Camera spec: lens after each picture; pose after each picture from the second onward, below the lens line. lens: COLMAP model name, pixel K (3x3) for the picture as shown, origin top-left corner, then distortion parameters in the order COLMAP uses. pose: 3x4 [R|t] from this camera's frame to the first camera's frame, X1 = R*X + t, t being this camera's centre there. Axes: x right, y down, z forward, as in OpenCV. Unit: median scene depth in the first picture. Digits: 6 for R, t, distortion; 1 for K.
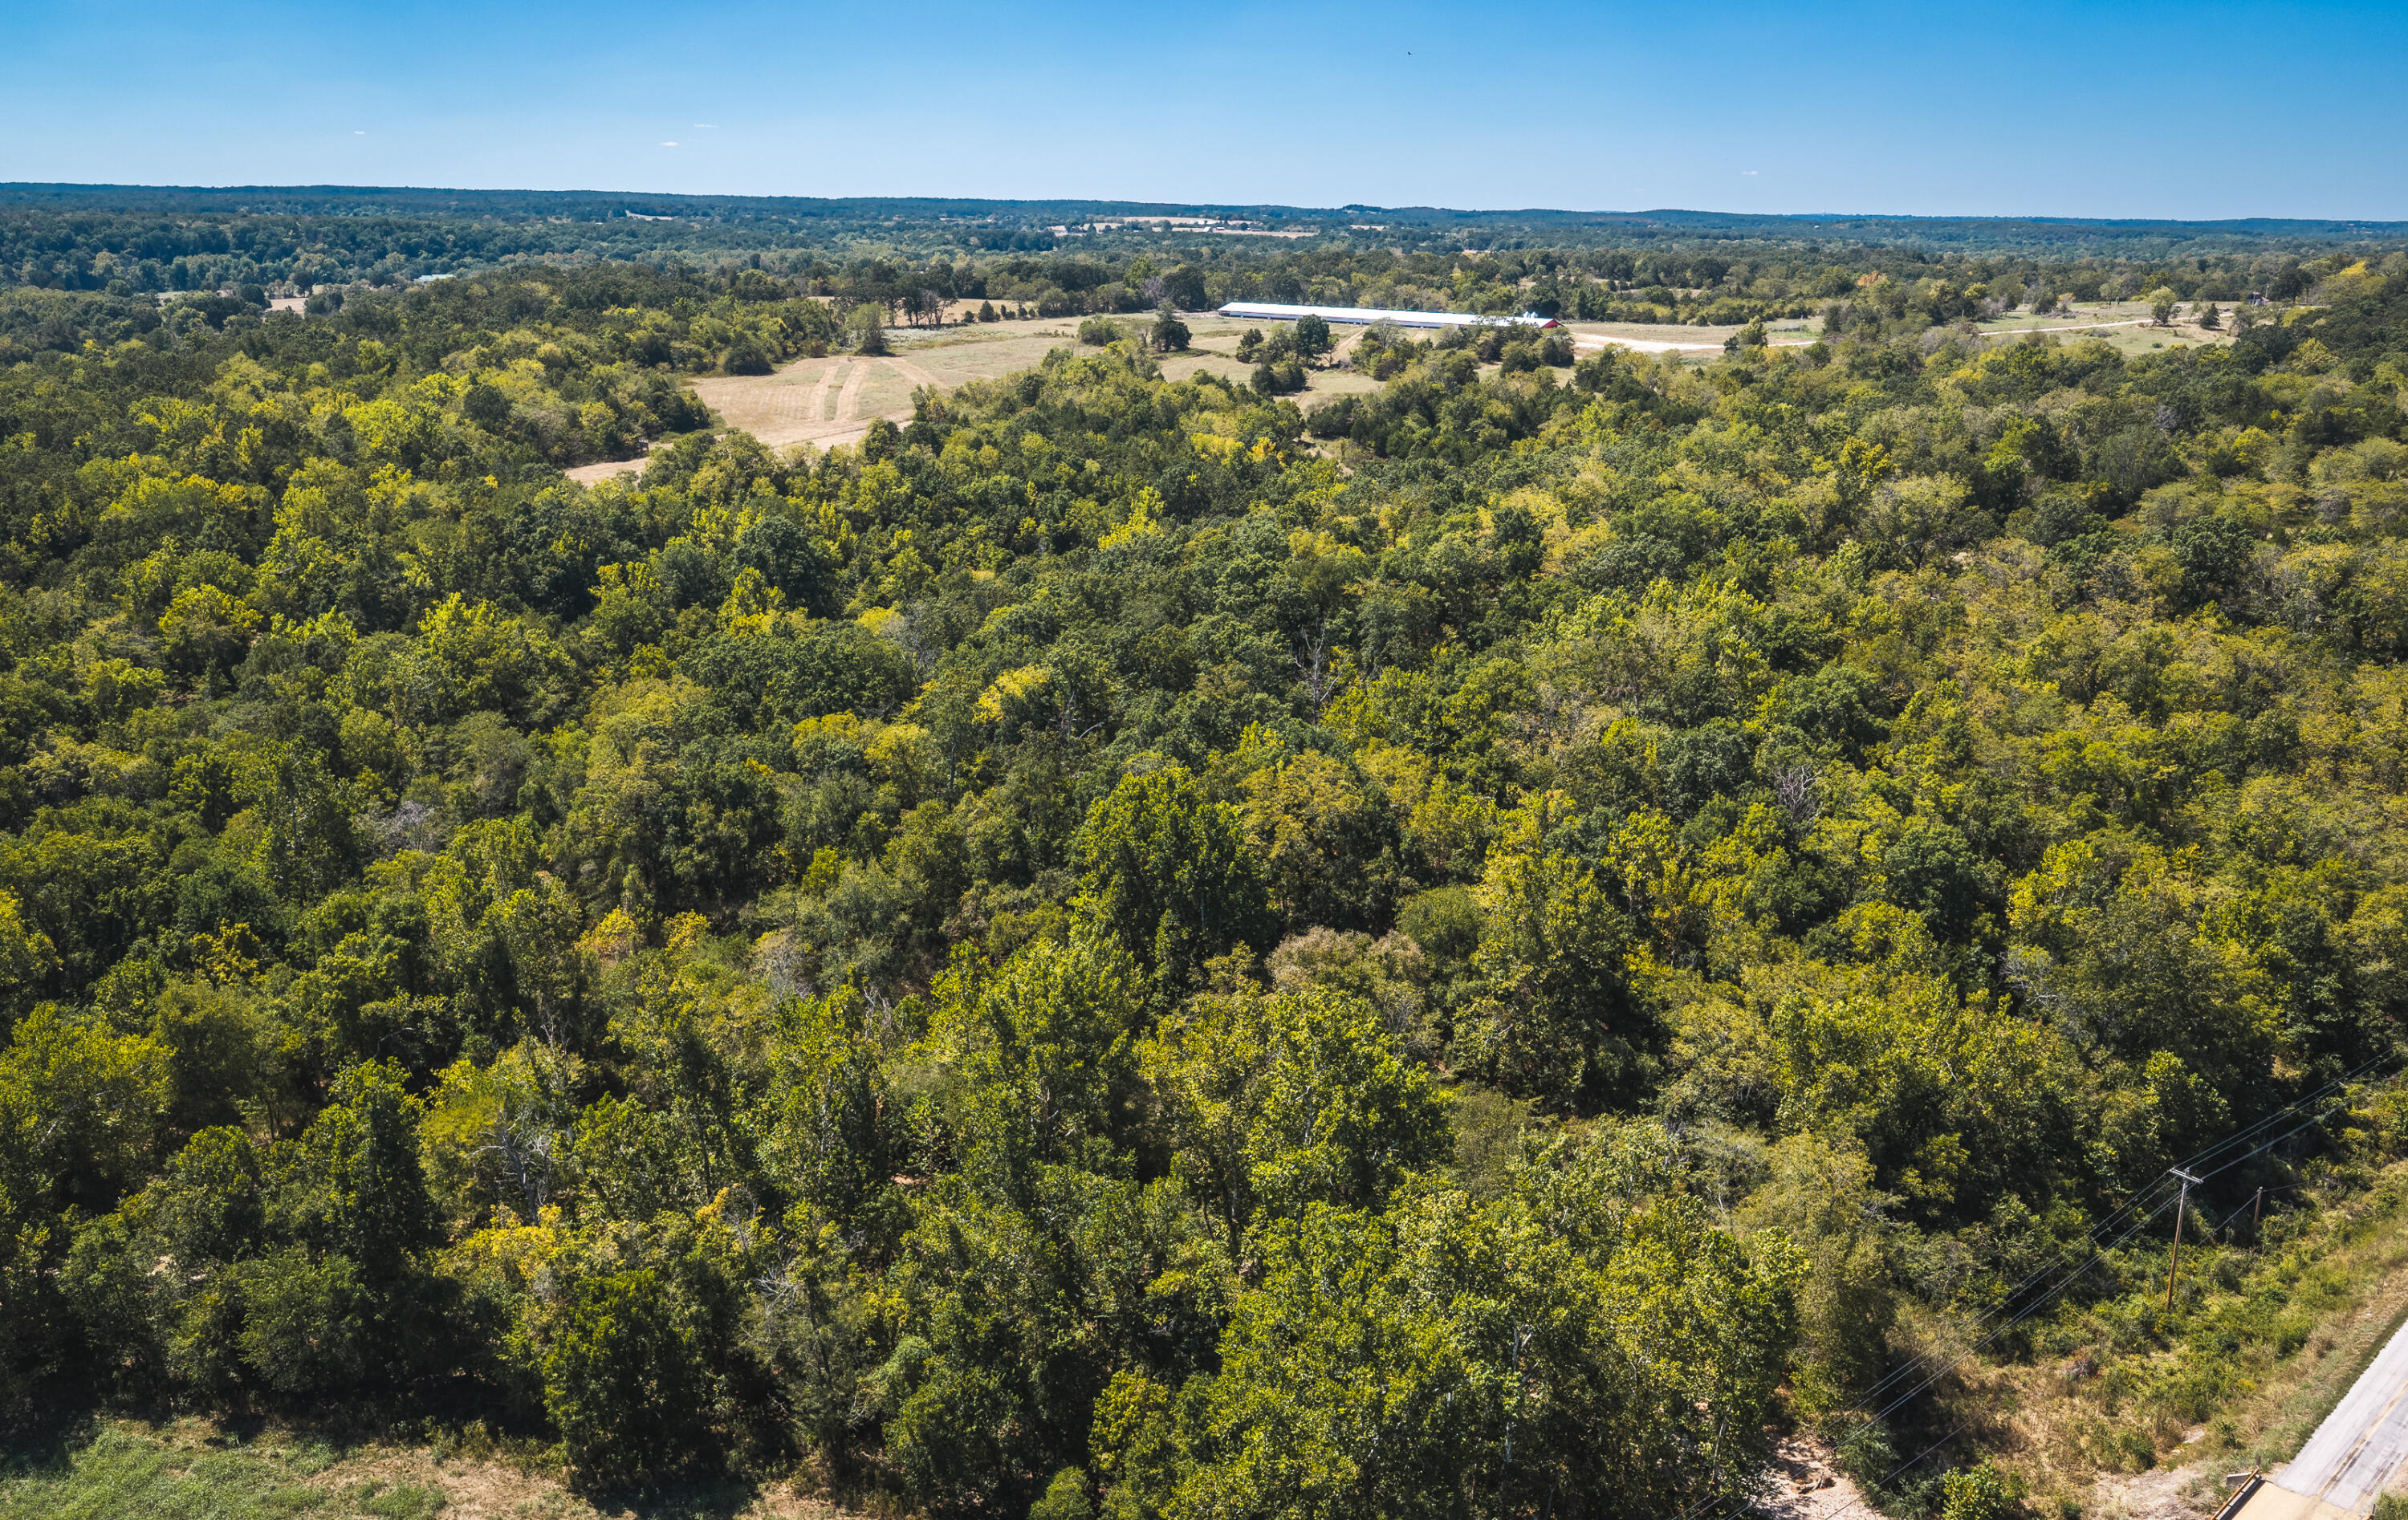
lens RADIAL K [[1989.7, 0, 1217.2], [0, 1989.7, 776.4], [0, 0, 1]] dist [0.018230, -0.035914]
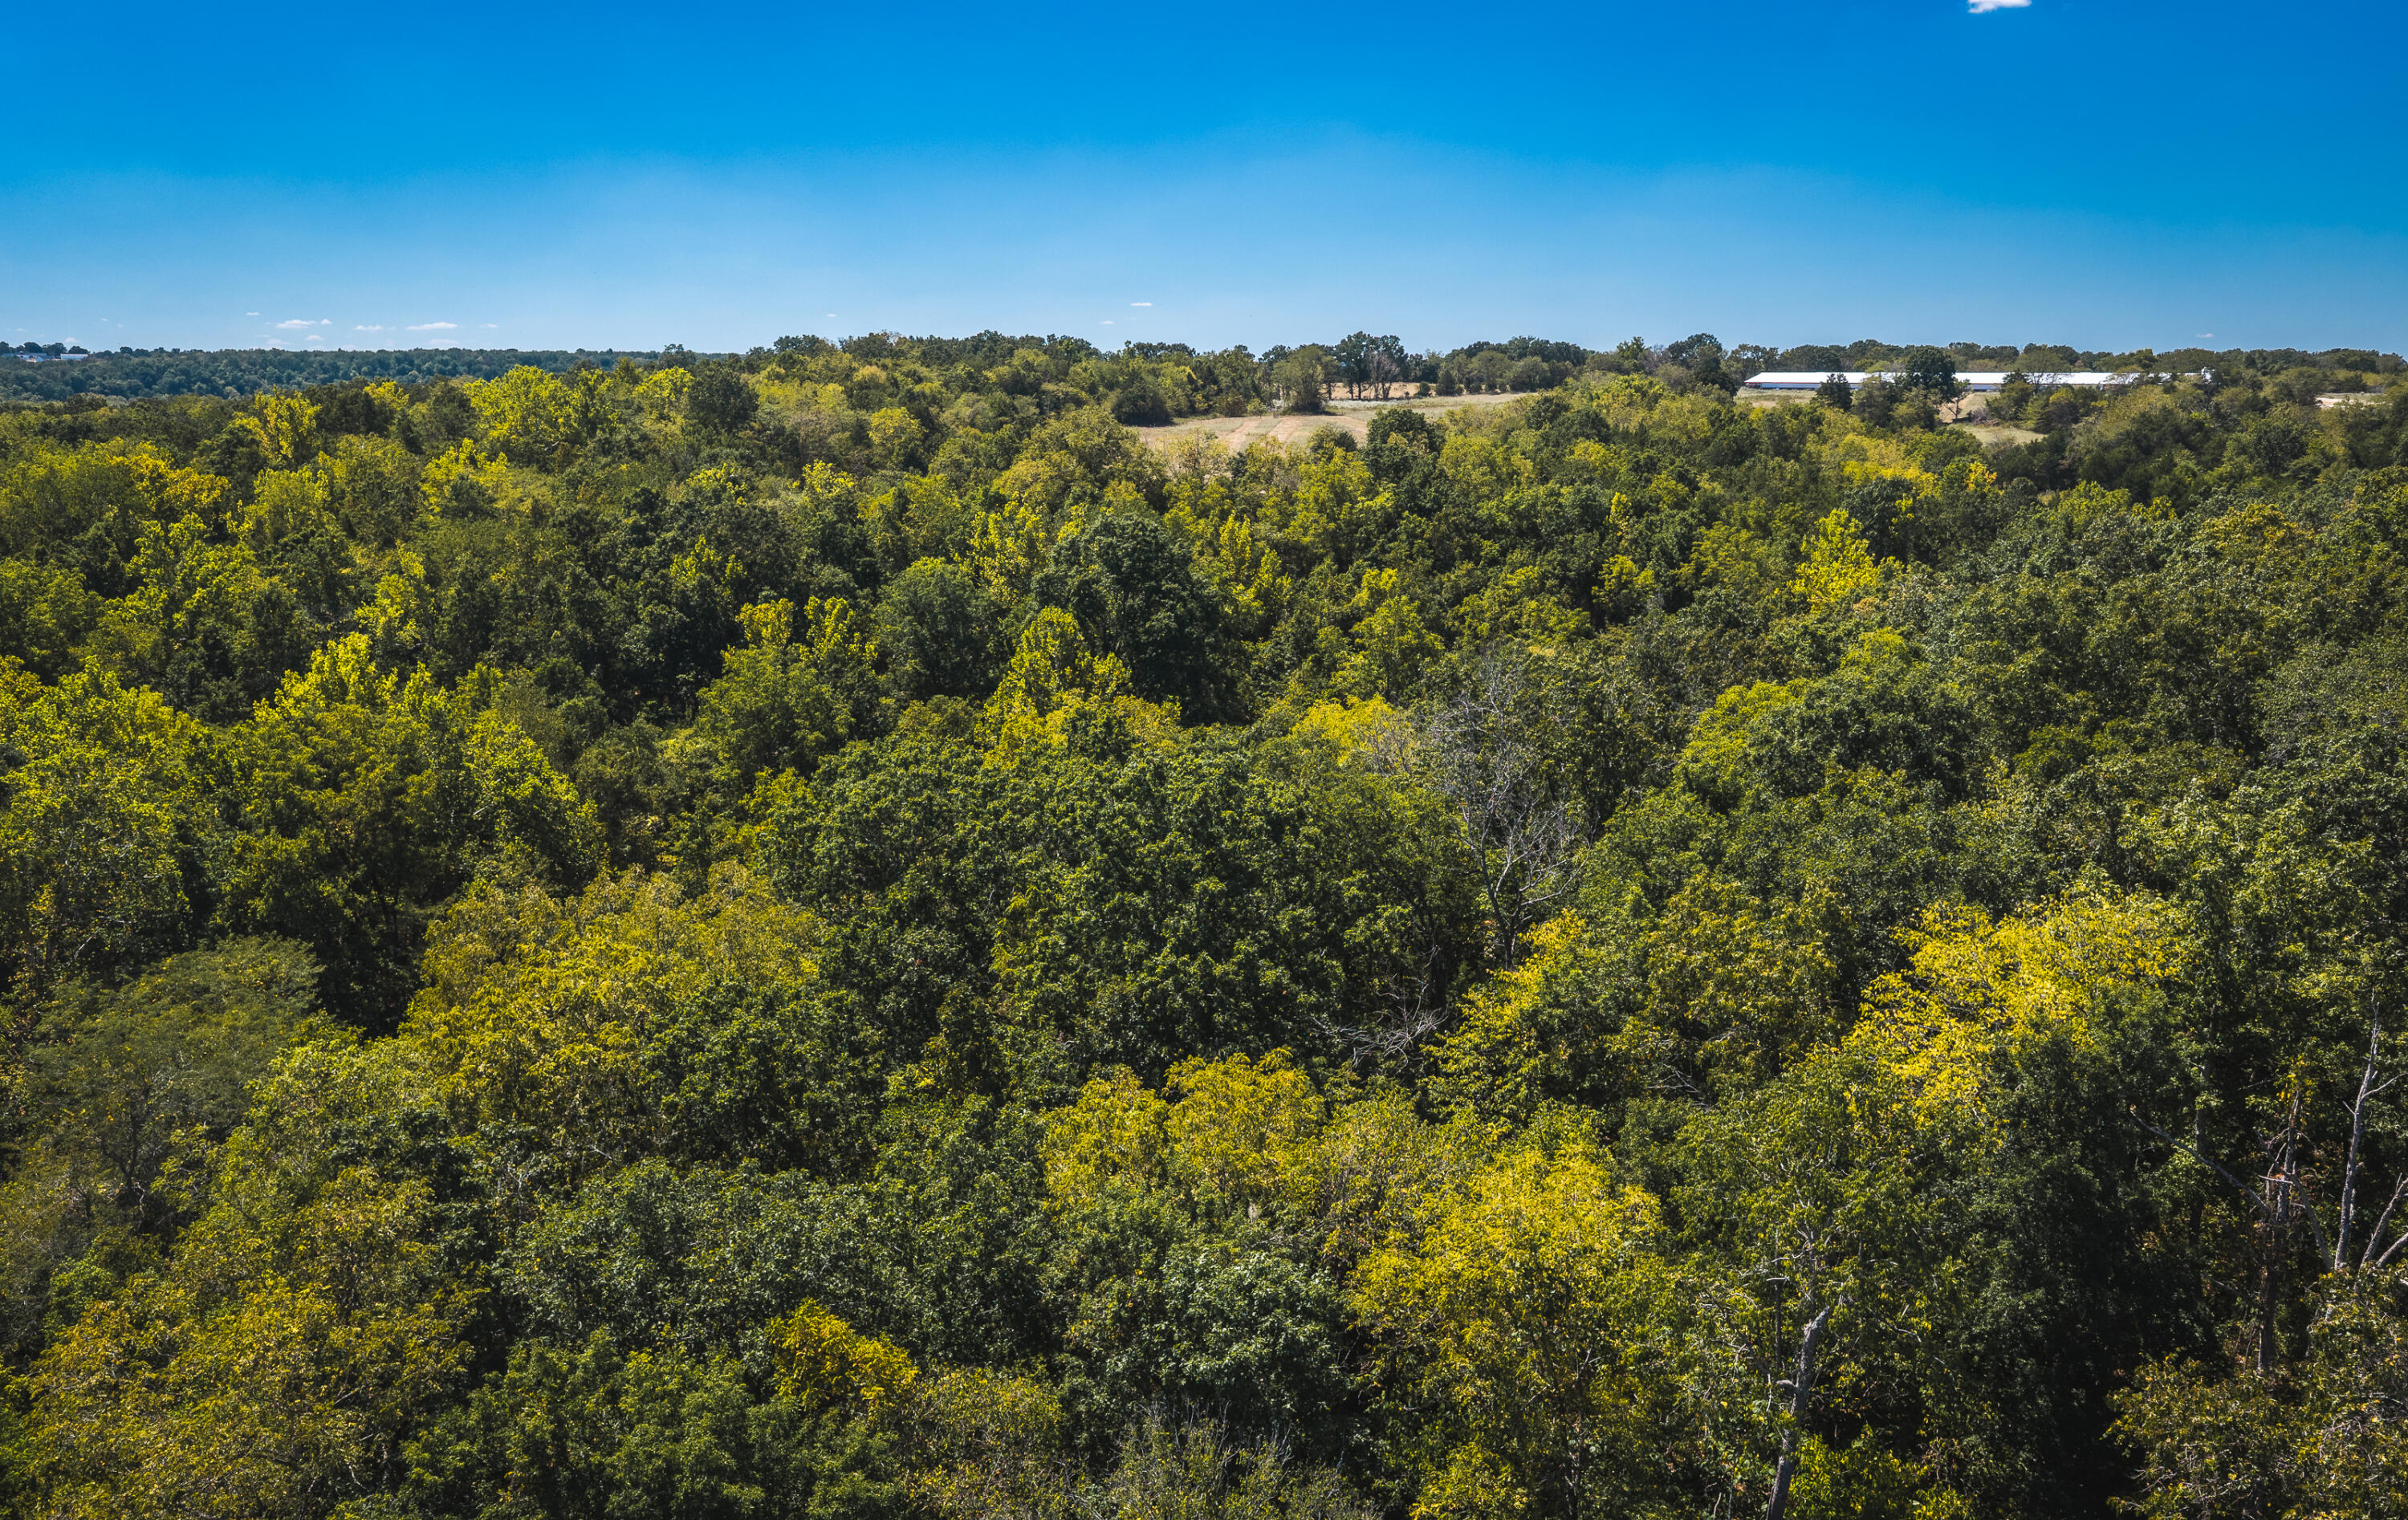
lens RADIAL K [[1989.7, 0, 1204.6], [0, 1989.7, 759.4], [0, 0, 1]] dist [0.018230, -0.035914]
pose [[0.978138, 0.027518, -0.206127, -0.098067], [-0.045466, 0.995524, -0.082849, -0.032354], [0.202925, 0.090410, 0.975012, 0.512814]]
